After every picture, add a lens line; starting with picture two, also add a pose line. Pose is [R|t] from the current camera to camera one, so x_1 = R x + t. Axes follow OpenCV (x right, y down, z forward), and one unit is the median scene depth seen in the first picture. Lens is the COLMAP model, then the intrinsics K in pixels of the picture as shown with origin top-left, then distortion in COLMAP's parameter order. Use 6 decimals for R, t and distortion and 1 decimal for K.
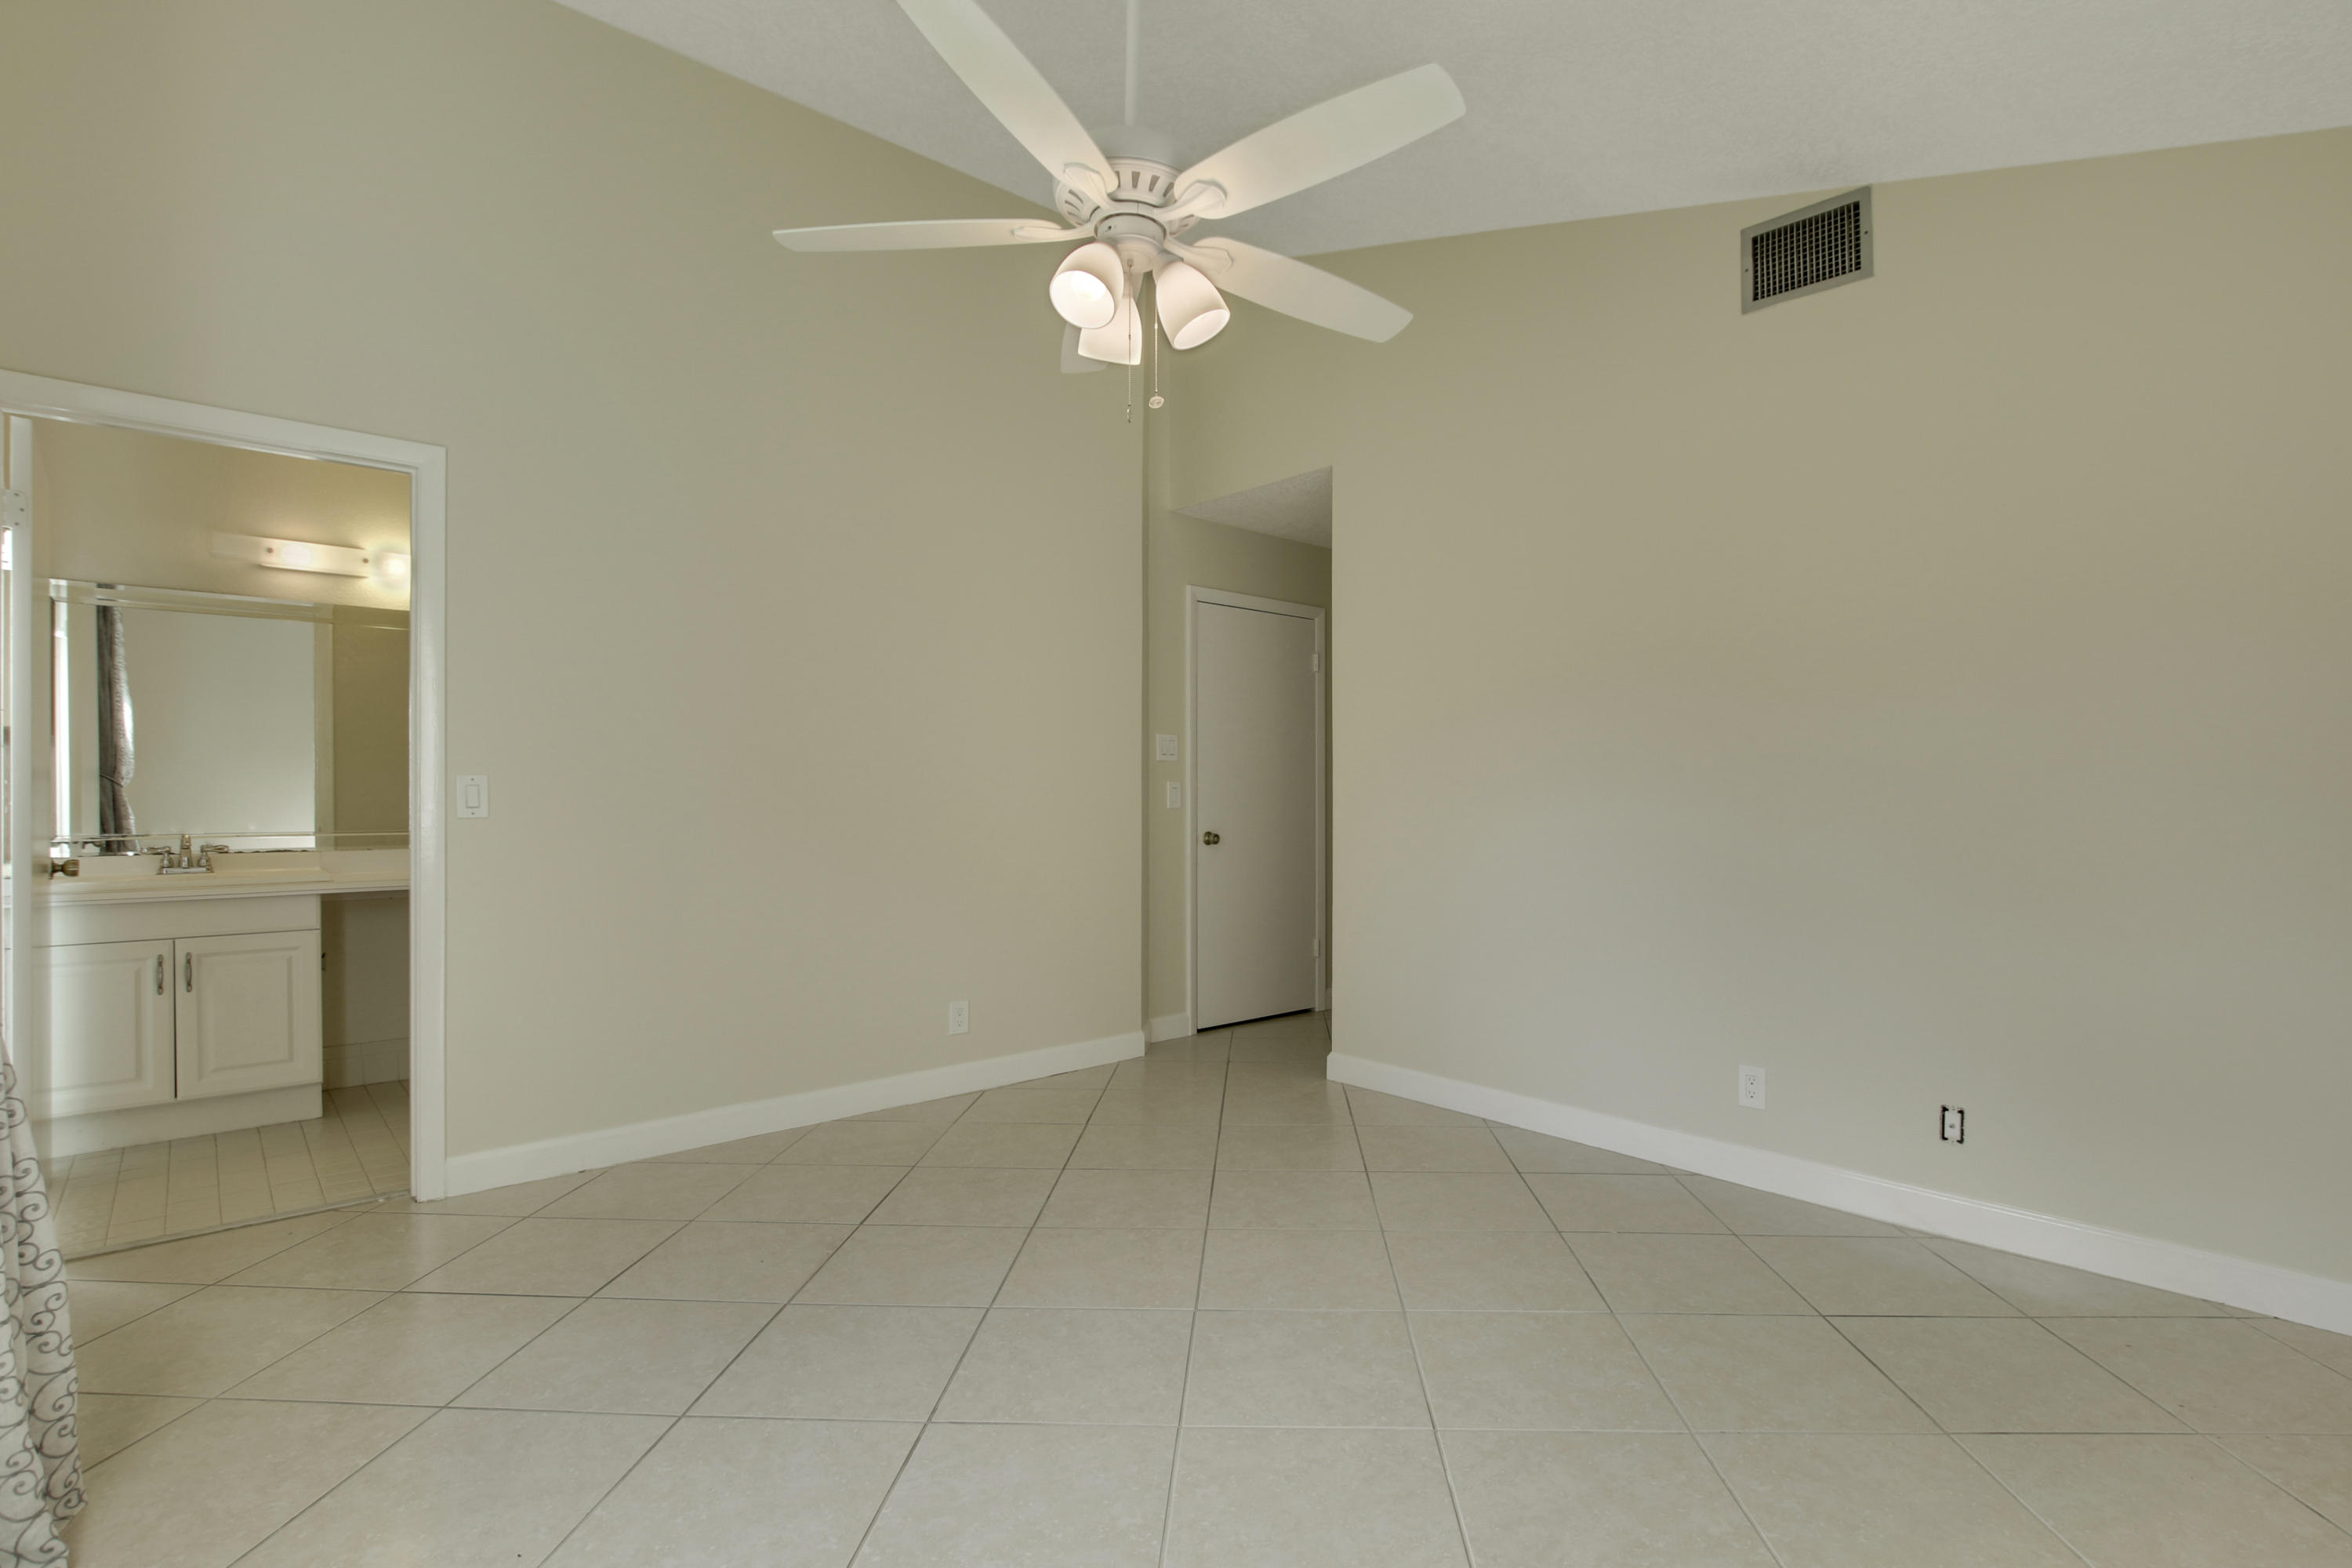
lens RADIAL K [[1131.0, 0, 1170.8], [0, 1131.0, 788.7], [0, 0, 1]] dist [-0.003014, 0.000014]
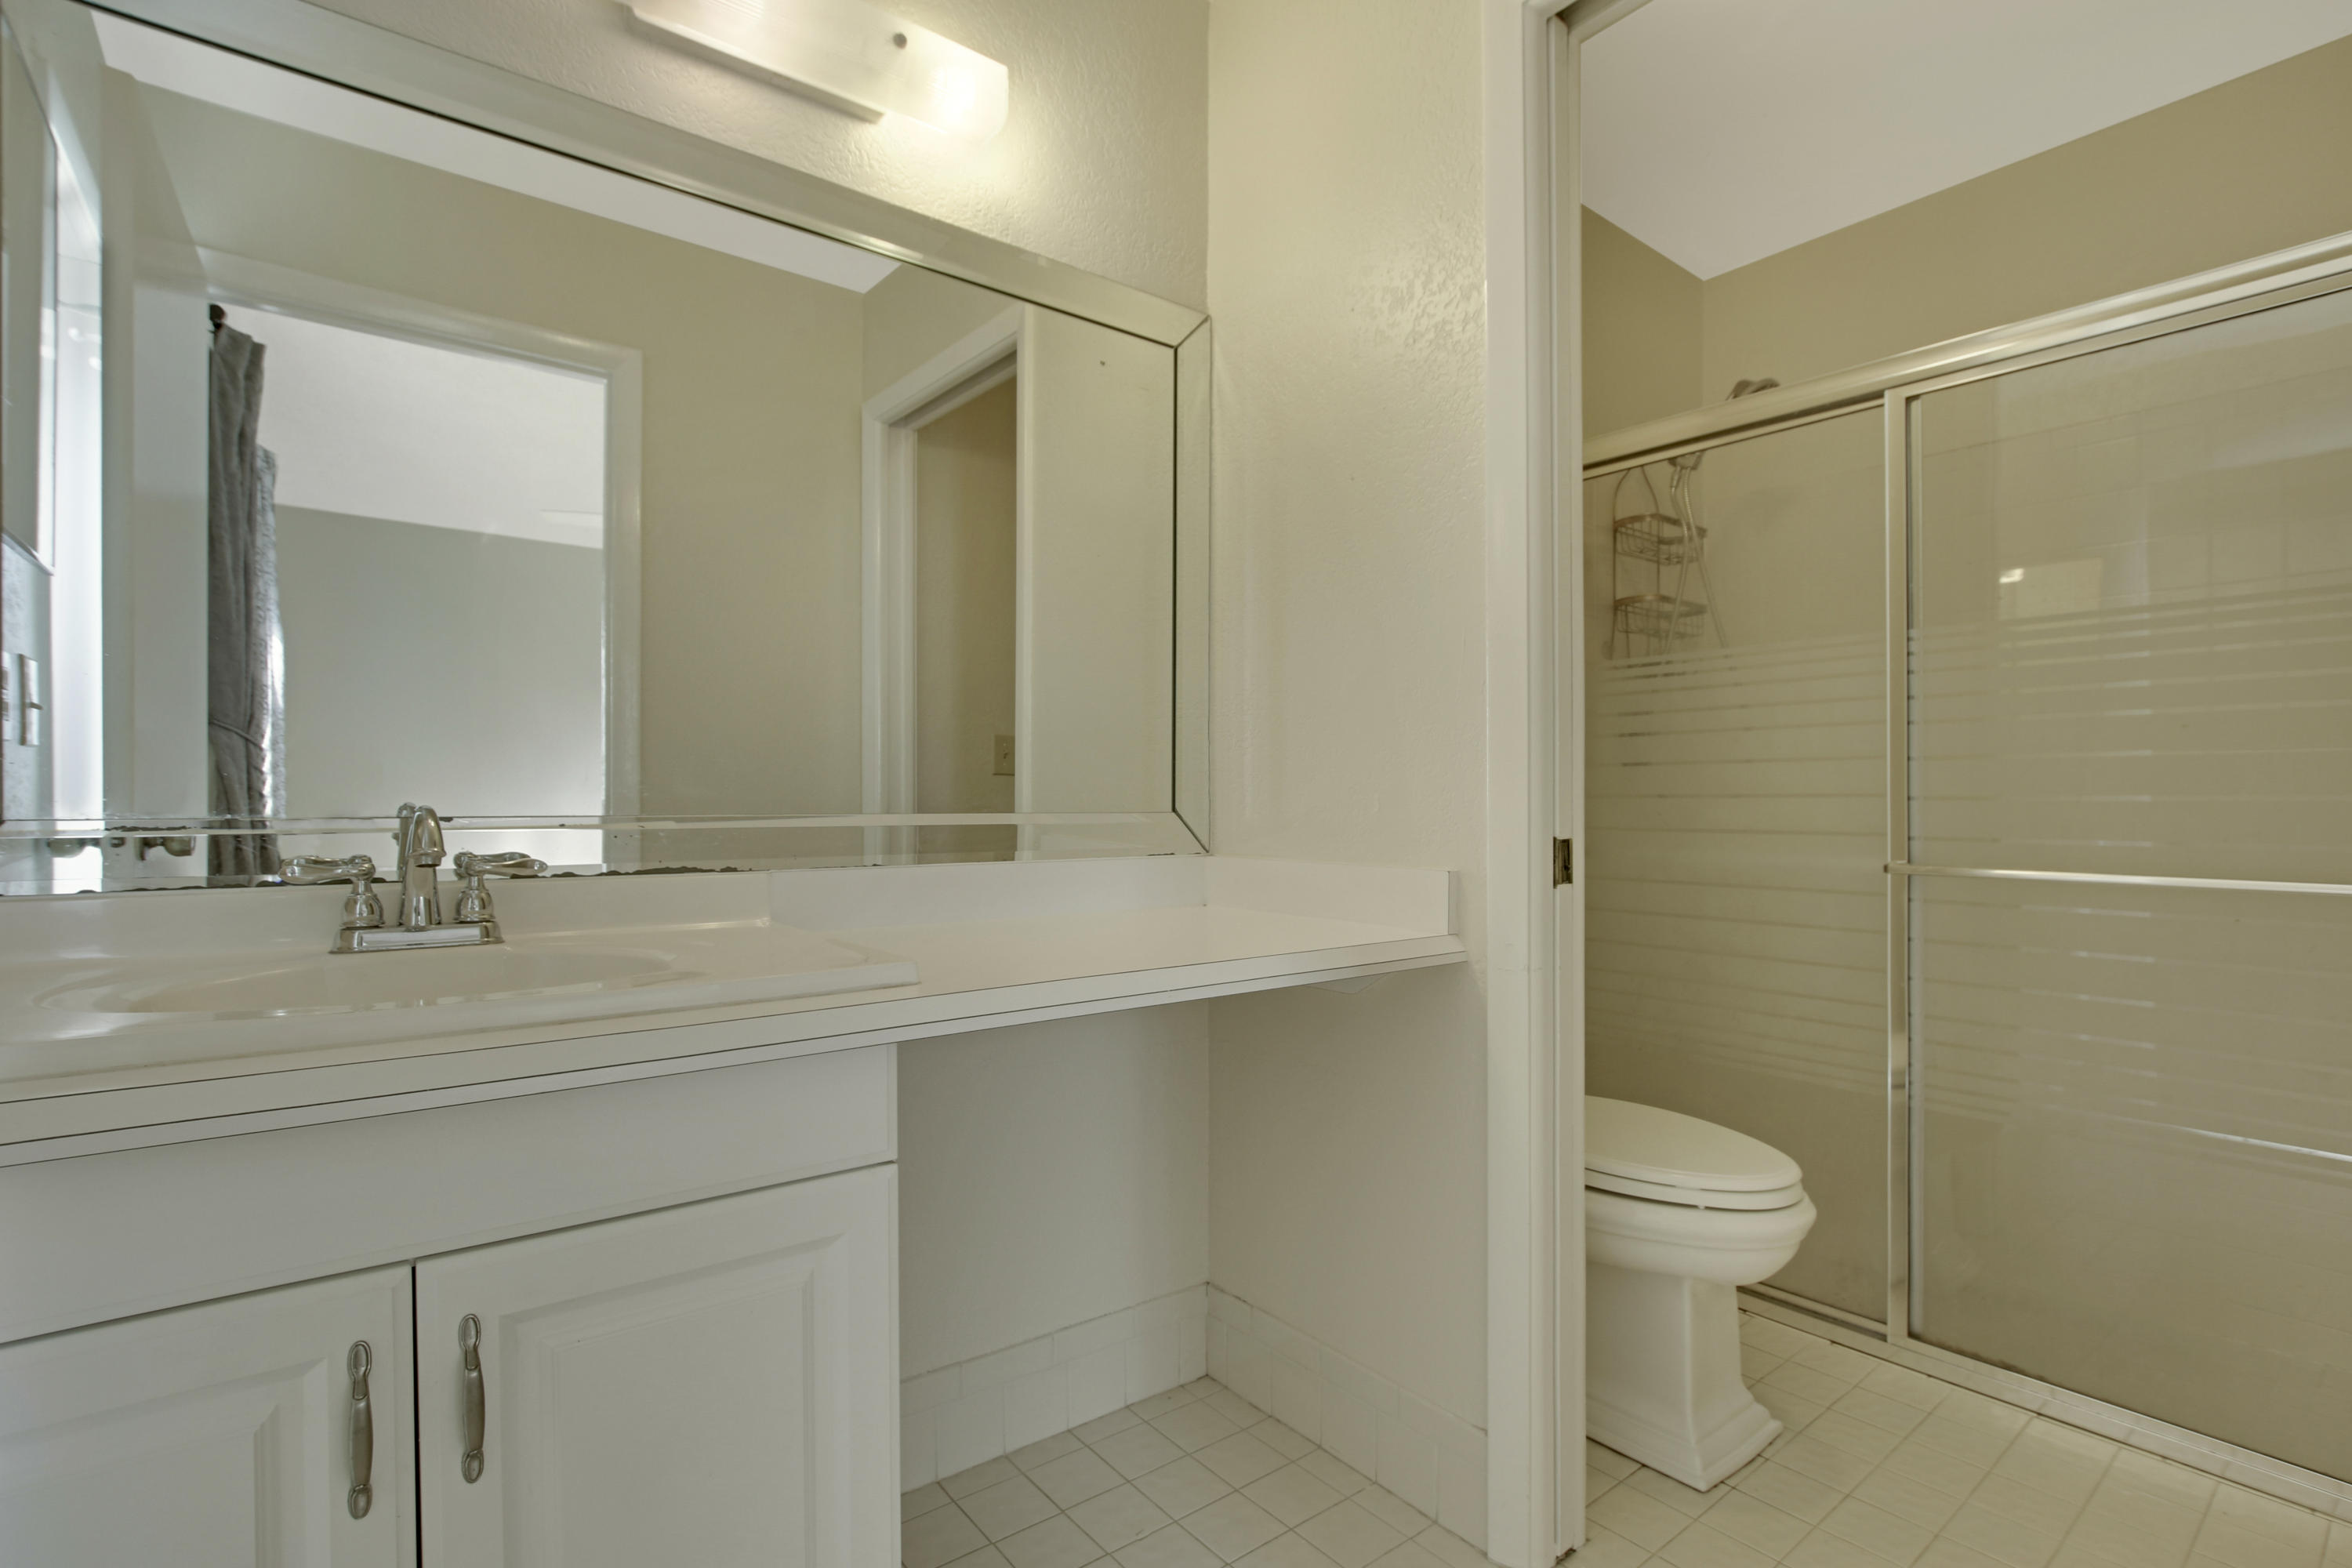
lens RADIAL K [[1131.0, 0, 1181.4], [0, 1131.0, 791.4], [0, 0, 1]] dist [-0.003014, 0.000014]
pose [[0.996858, -0.004840, -0.079062, -0.644460], [0.005787, 0.999914, 0.011752, 0.030417], [0.078998, -0.012173, 0.996800, 0.712827]]
